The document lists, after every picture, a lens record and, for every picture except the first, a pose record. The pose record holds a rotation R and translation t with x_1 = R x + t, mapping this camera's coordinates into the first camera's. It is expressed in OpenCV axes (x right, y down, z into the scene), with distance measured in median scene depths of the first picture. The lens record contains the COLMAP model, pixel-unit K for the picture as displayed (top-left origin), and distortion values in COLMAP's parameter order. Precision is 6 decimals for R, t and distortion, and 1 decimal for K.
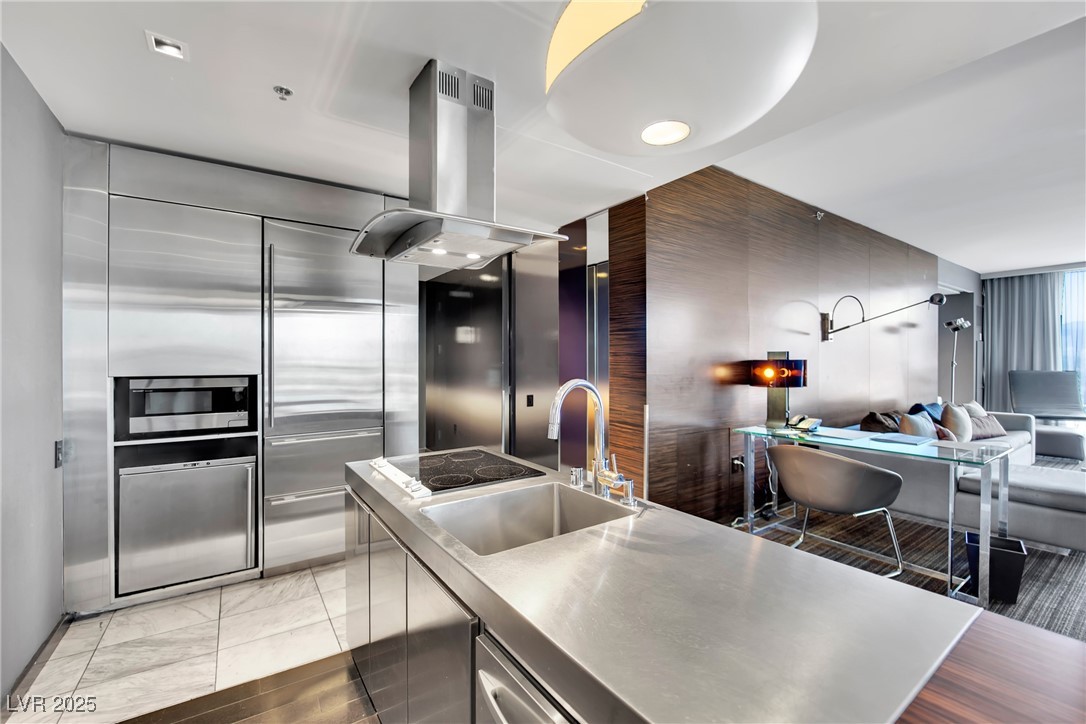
lens RADIAL K [[451.2, 0, 546.5], [0, 451.2, 357.4], [0, 0, 1]] dist [-0.003023, 0.000955]
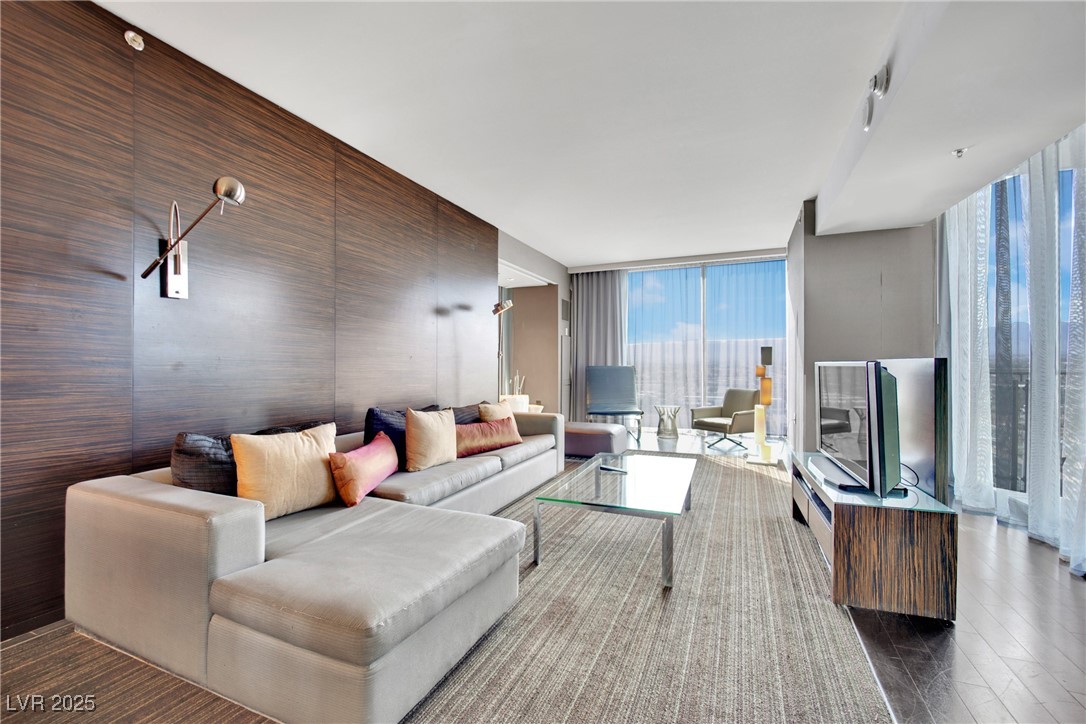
lens RADIAL K [[451.2, 0, 543.7], [0, 451.2, 365.2], [0, 0, 1]] dist [-0.003023, 0.000955]
pose [[0.862584, -0.008928, 0.505835, 0.449009], [0.013373, 0.999897, -0.005157, 0.029852], [-0.505737, 0.011213, 0.862615, 0.205214]]
